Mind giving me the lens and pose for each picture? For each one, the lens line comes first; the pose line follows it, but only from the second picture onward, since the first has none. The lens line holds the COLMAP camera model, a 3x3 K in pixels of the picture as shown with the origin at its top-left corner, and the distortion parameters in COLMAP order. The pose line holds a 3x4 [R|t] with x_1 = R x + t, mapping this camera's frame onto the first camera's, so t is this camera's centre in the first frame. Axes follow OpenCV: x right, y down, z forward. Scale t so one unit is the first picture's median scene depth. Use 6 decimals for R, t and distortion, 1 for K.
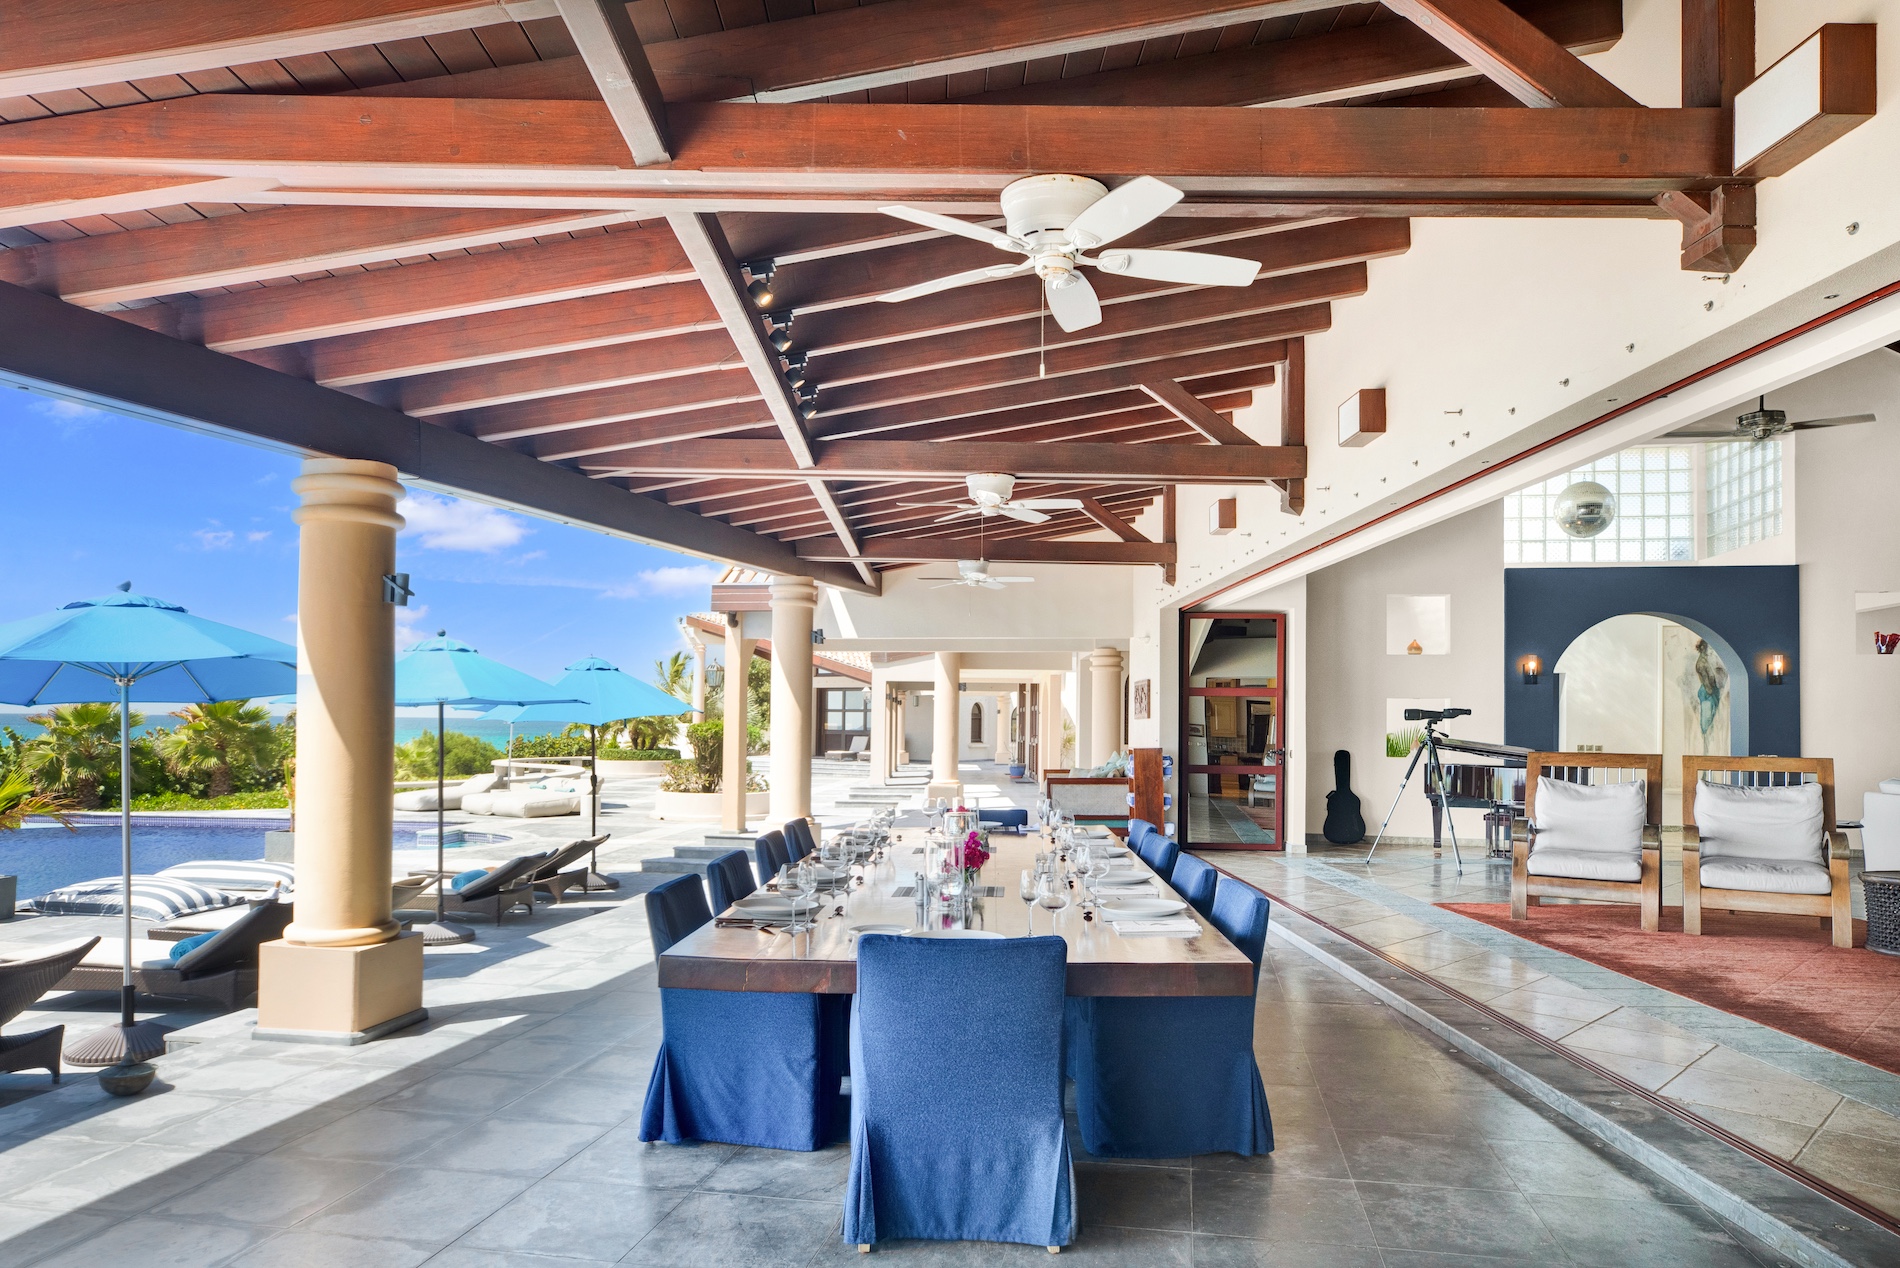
lens RADIAL K [[1223.7, 0, 949.4], [0, 1223.7, 711.6], [0, 0, 1]] dist [0.004858, 0.002958]
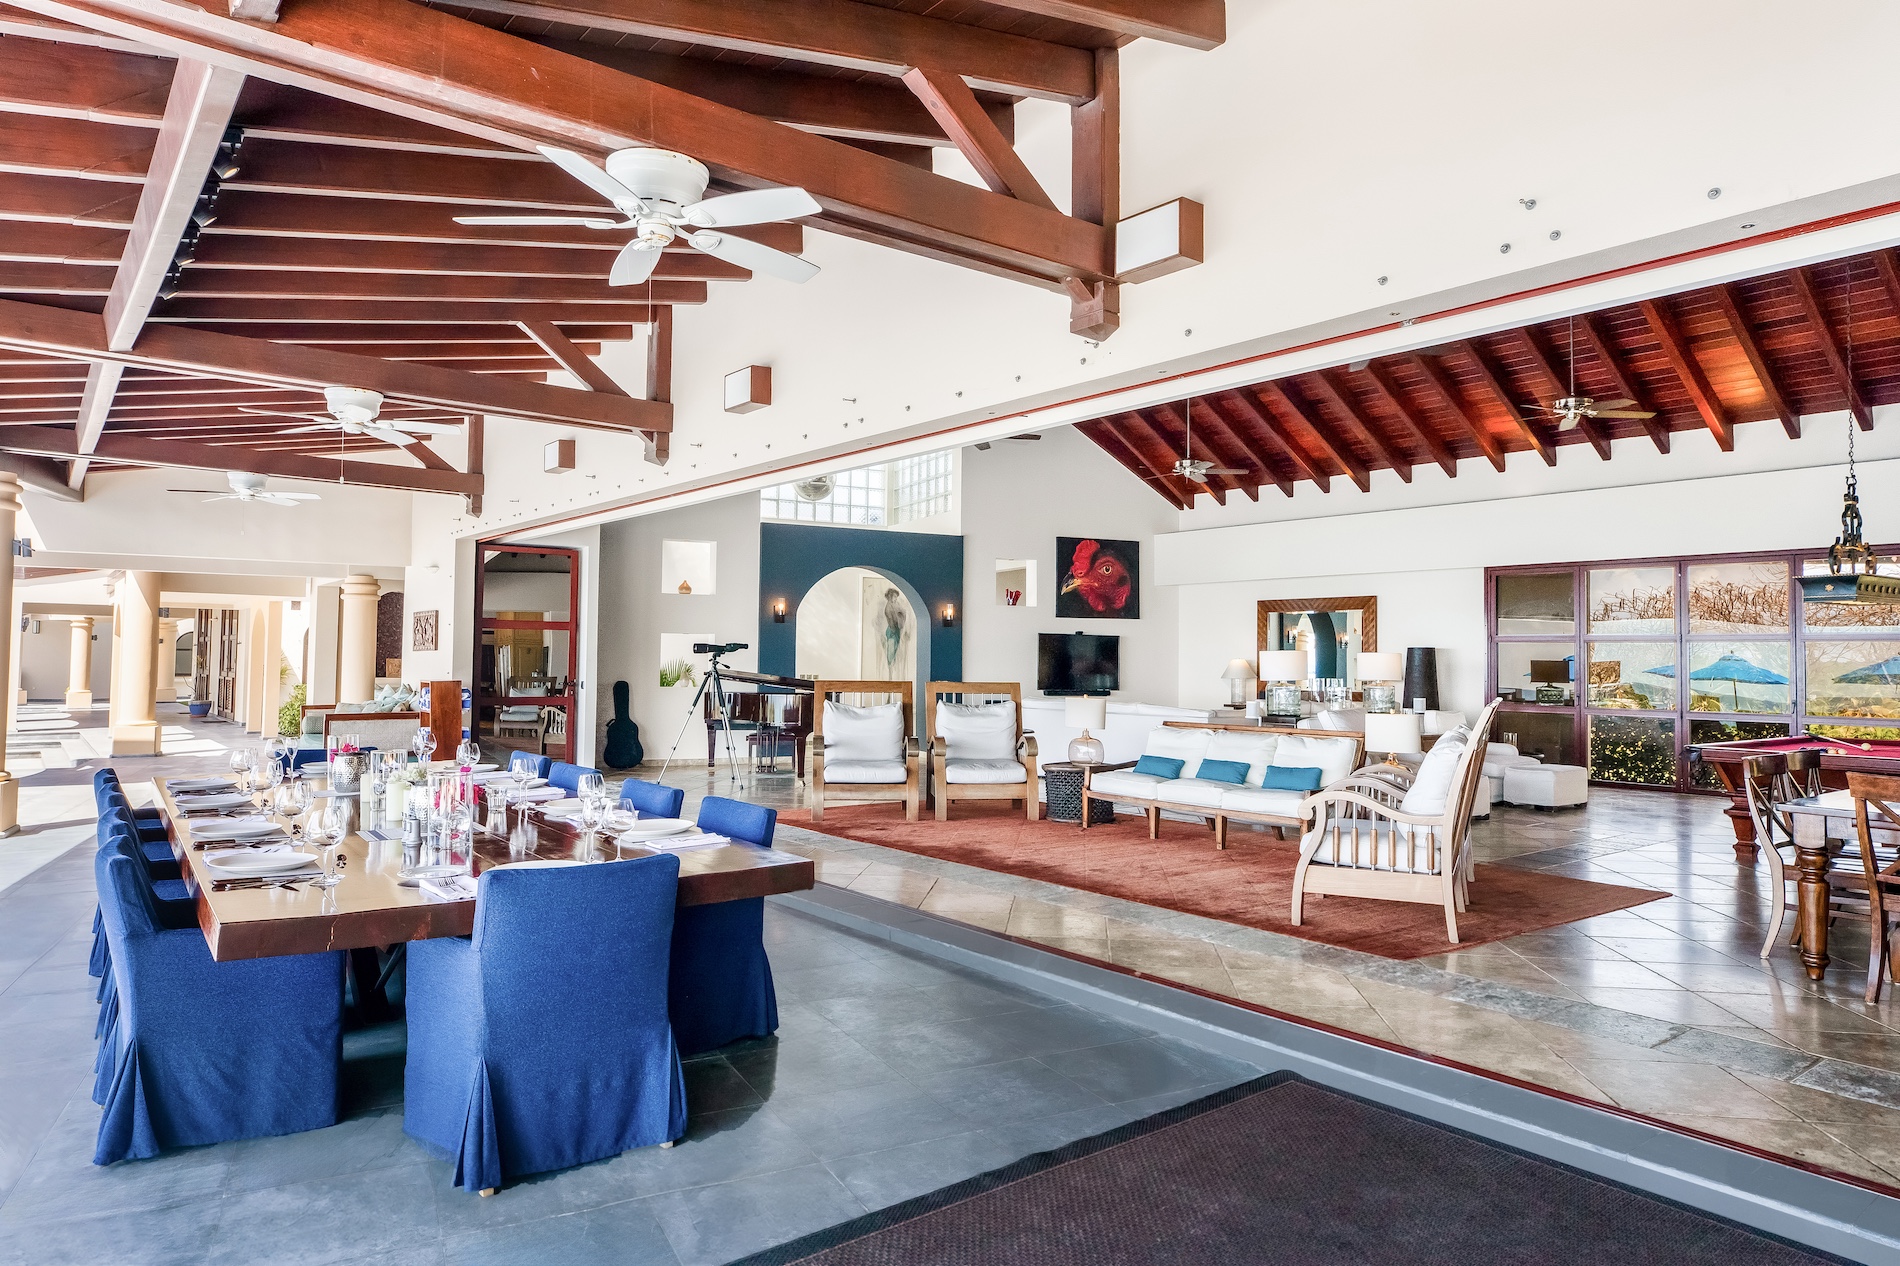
lens RADIAL K [[1187.0, 0, 950.0], [0, 1187.0, 633.0], [0, 0, 1]] dist [-0.001302, 0.032578]
pose [[0.791854, 0.013303, 0.610566, -0.135423], [-0.007606, 0.999900, -0.011922, -0.000469], [-0.610663, 0.004797, 0.791876, 0.006306]]
